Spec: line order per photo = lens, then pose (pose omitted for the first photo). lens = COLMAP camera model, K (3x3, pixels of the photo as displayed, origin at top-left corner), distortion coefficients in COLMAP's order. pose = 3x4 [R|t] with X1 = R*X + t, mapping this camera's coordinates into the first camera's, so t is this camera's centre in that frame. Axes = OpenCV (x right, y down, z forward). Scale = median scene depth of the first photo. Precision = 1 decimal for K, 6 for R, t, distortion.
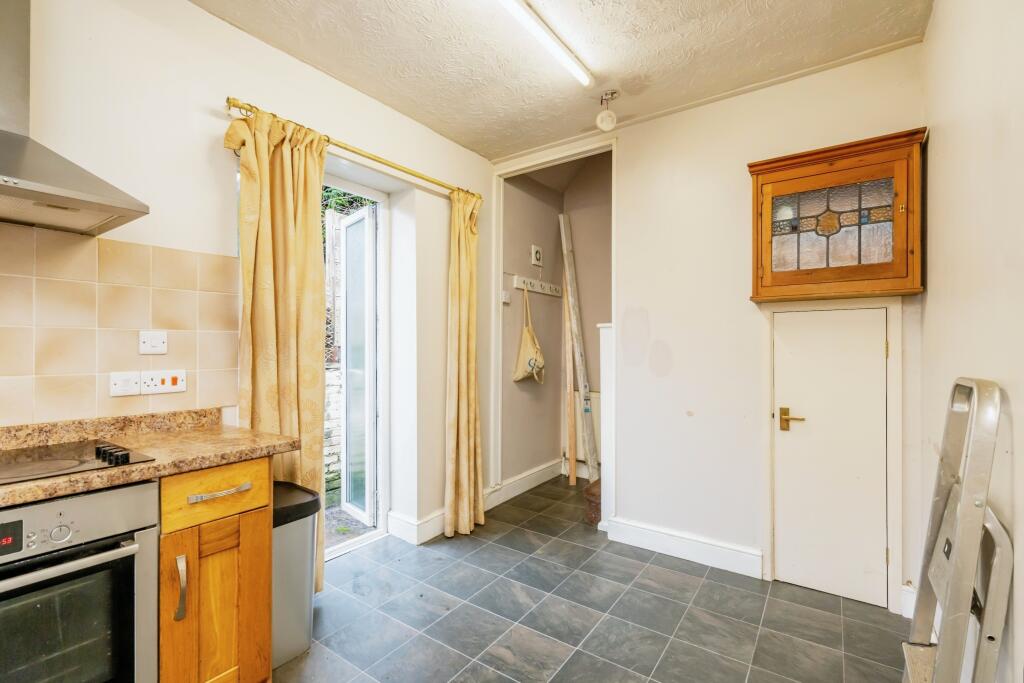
lens RADIAL K [[464.8, 0, 512.7], [0, 464.8, 345.5], [0, 0, 1]] dist [-0.001055, 0.000007]
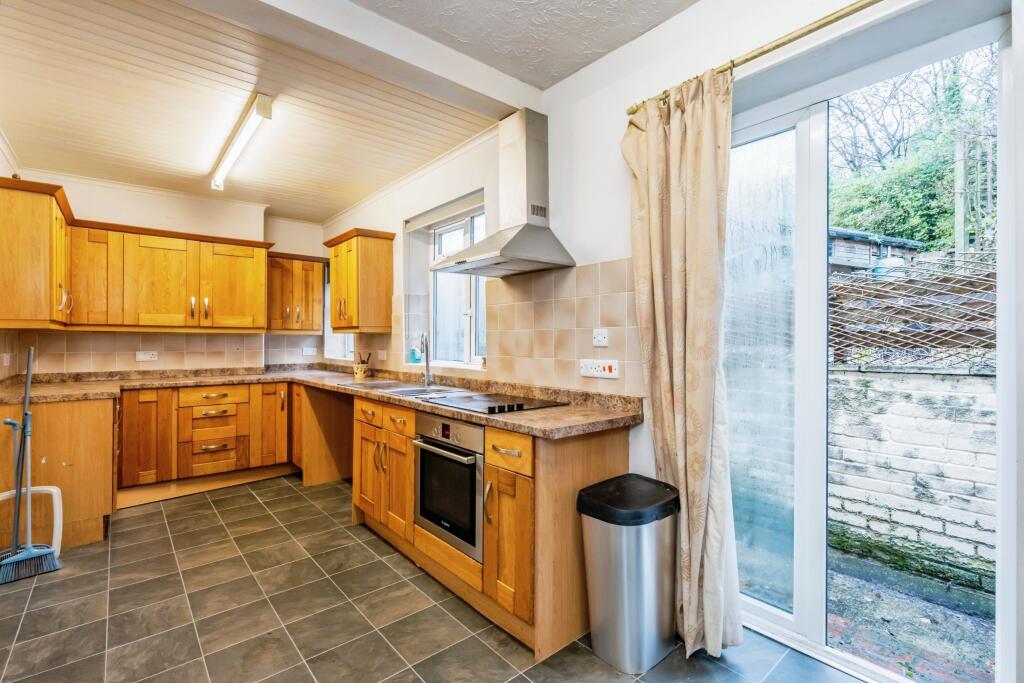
lens RADIAL K [[464.8, 0, 512.4], [0, 464.8, 337.5], [0, 0, 1]] dist [-0.001055, 0.000007]
pose [[-0.246096, -0.005356, -0.969231, 0.526402], [0.001691, 0.999981, -0.005956, -0.000014], [0.969244, -0.003104, -0.246082, 1.068959]]
